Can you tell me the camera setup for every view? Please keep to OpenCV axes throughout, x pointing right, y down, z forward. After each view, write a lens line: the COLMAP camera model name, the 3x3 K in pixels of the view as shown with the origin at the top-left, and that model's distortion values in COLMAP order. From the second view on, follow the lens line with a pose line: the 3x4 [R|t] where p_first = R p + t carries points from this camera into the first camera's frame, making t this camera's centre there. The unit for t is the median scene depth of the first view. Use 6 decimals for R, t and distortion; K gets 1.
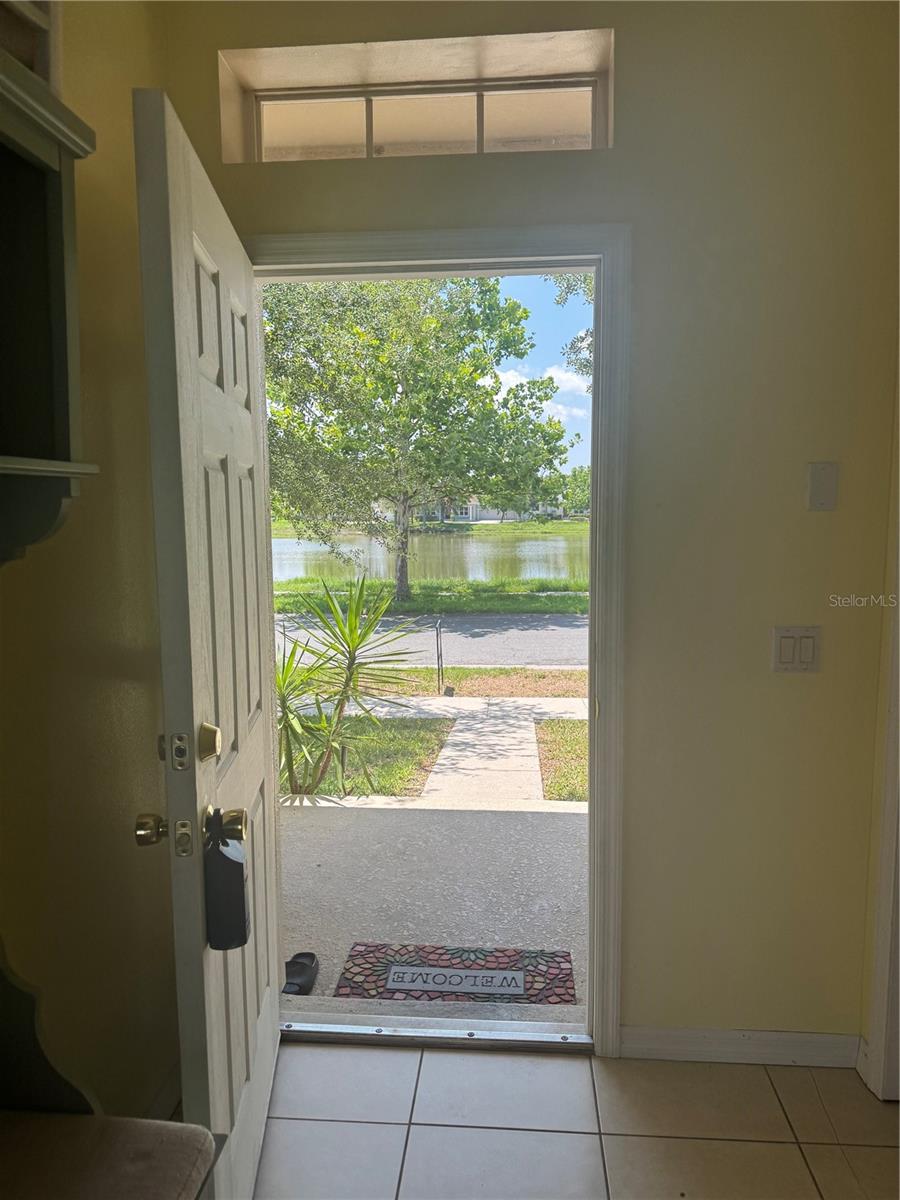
lens RADIAL K [[845.0, 0, 442.5], [0, 845.0, 595.2], [0, 0, 1]] dist [0.008415, -0.006457]
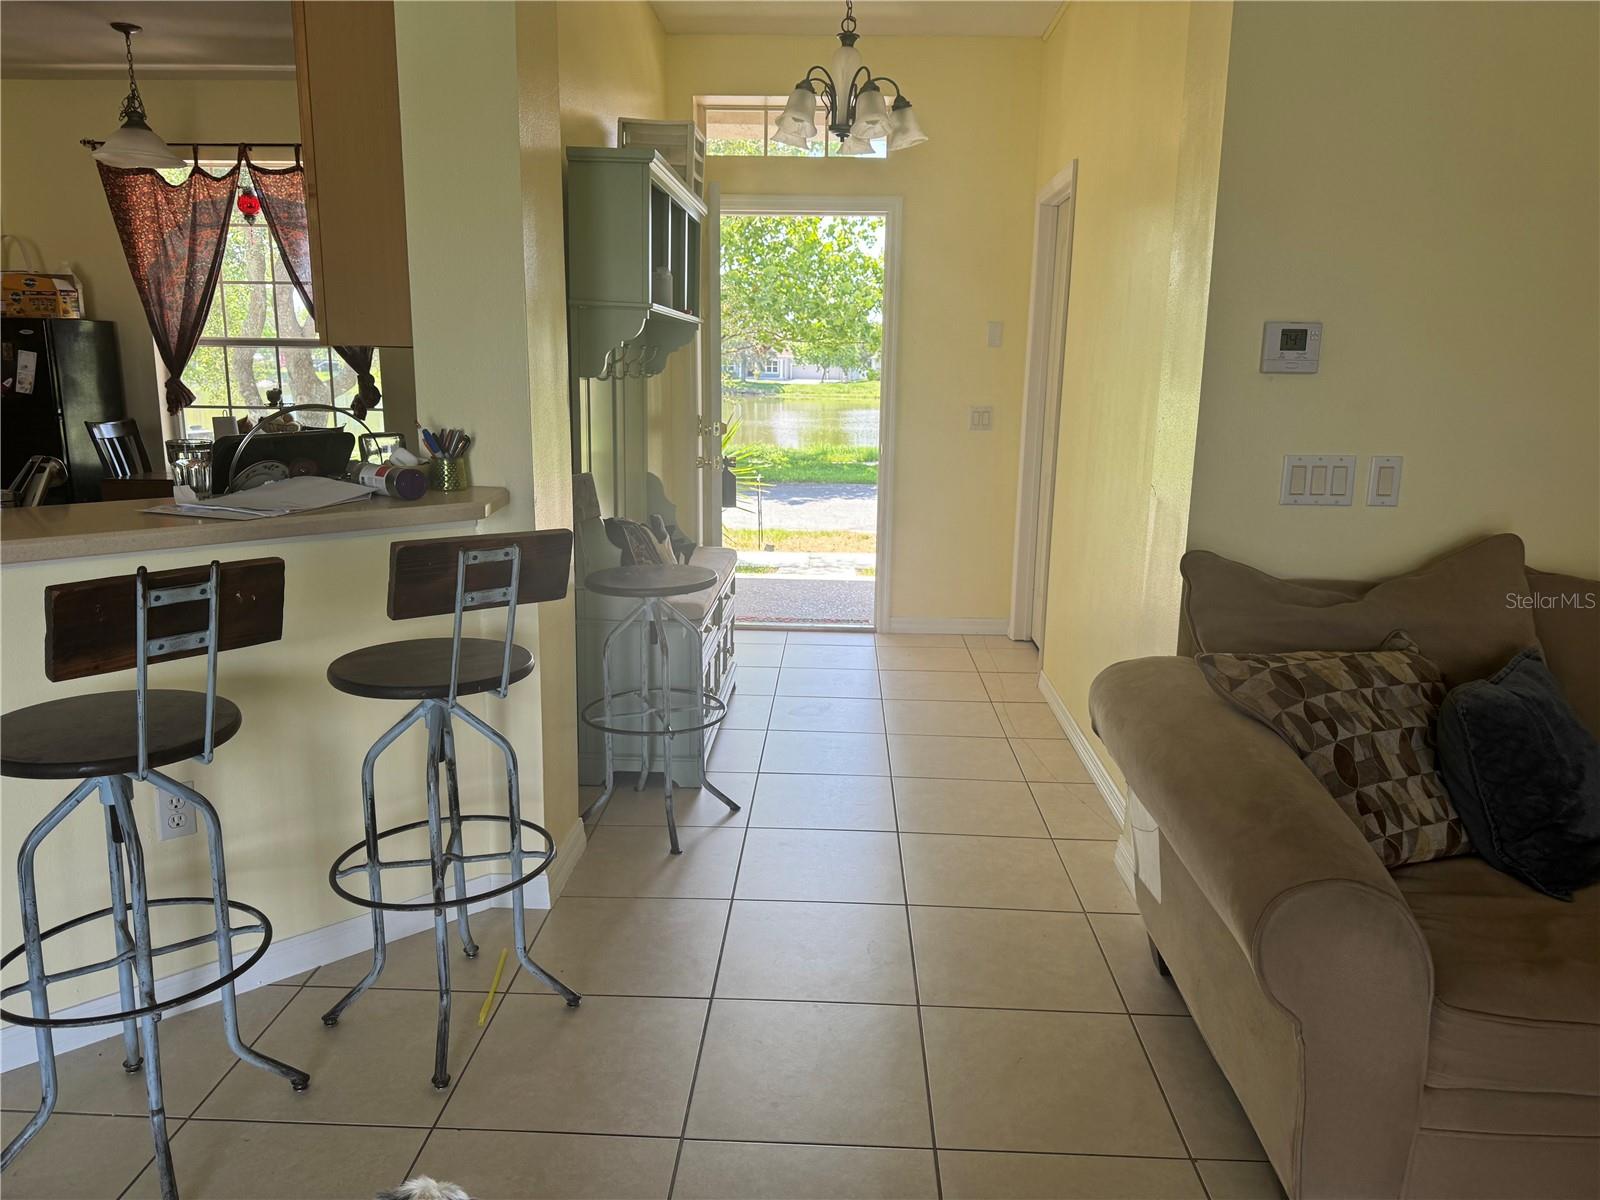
lens RADIAL K [[1126.7, 0, 809.4], [0, 1126.7, 615.4], [0, 0, 1]] dist [0.008415, -0.006457]
pose [[0.998090, 0.006214, 0.061463, -0.013158], [-0.013367, 0.993080, 0.116673, 0.020319], [-0.060313, -0.117271, 0.991267, -0.147070]]
